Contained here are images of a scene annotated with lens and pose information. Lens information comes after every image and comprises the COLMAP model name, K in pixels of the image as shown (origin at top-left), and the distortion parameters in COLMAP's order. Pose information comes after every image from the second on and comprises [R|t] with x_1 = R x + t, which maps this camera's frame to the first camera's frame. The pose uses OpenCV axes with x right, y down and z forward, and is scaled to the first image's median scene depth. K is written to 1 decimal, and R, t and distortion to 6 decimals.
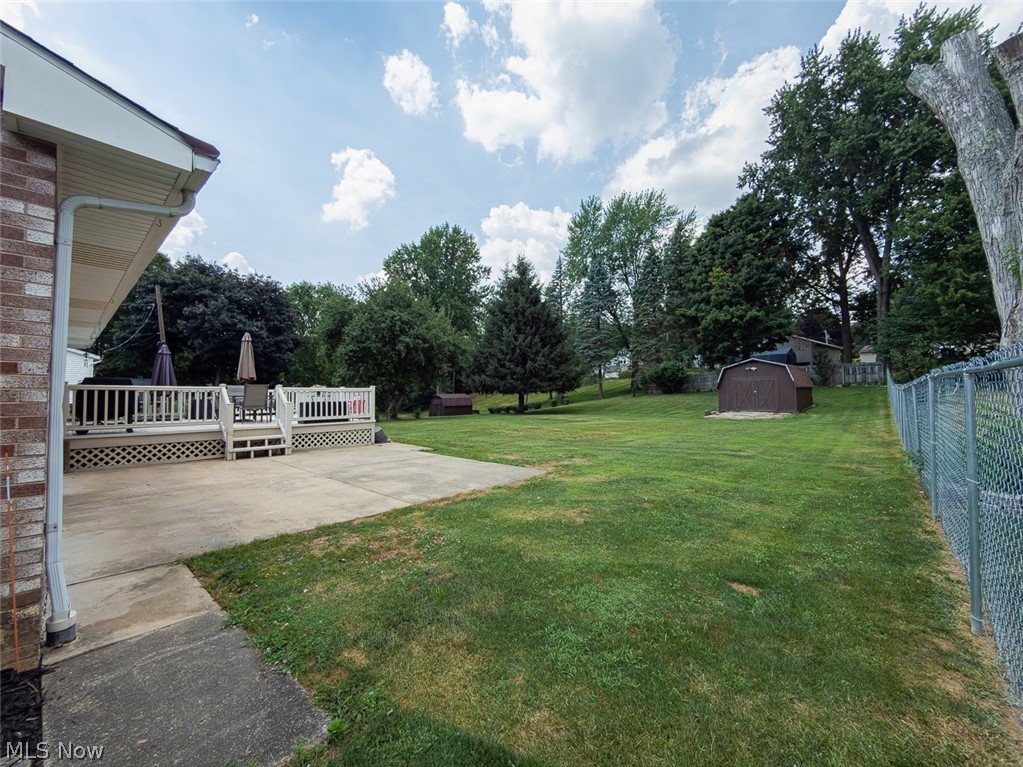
lens RADIAL K [[411.9, 0, 511.1], [0, 411.9, 381.2], [0, 0, 1]] dist [-0.001100, -0.000356]
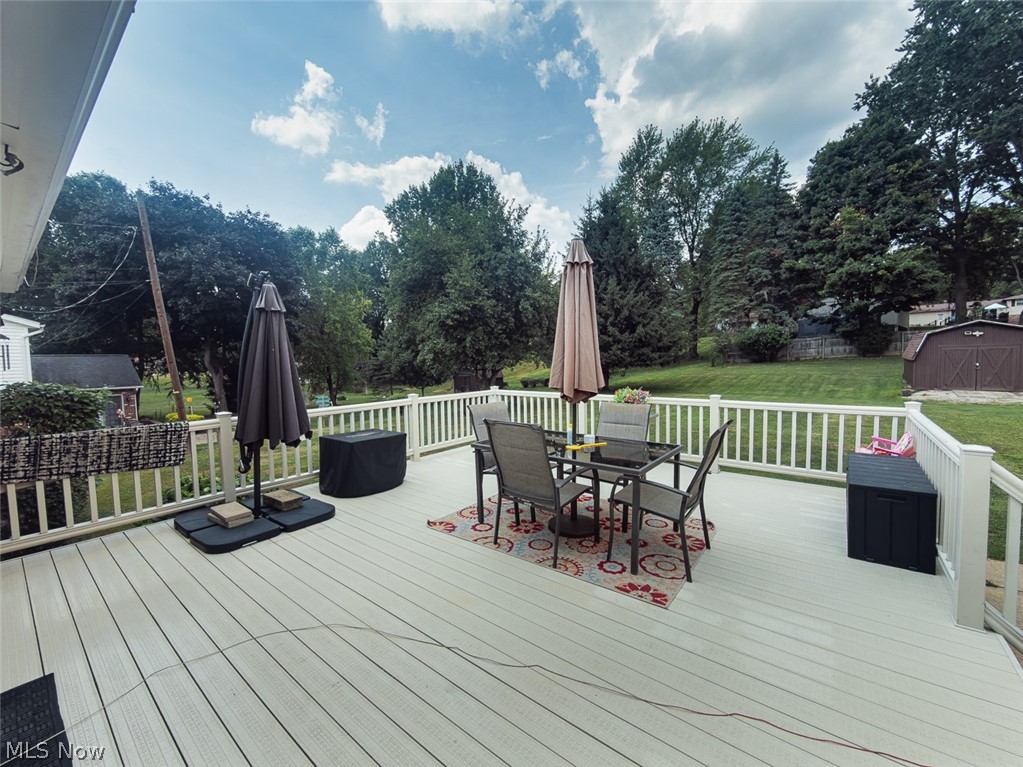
lens RADIAL K [[411.9, 0, 513.1], [0, 411.9, 385.6], [0, 0, 1]] dist [-0.001100, -0.000356]
pose [[0.997348, -0.017220, 0.070711, -0.212308], [0.010422, 0.995384, 0.095403, -0.011213], [-0.072028, -0.094413, 0.992924, 0.205744]]
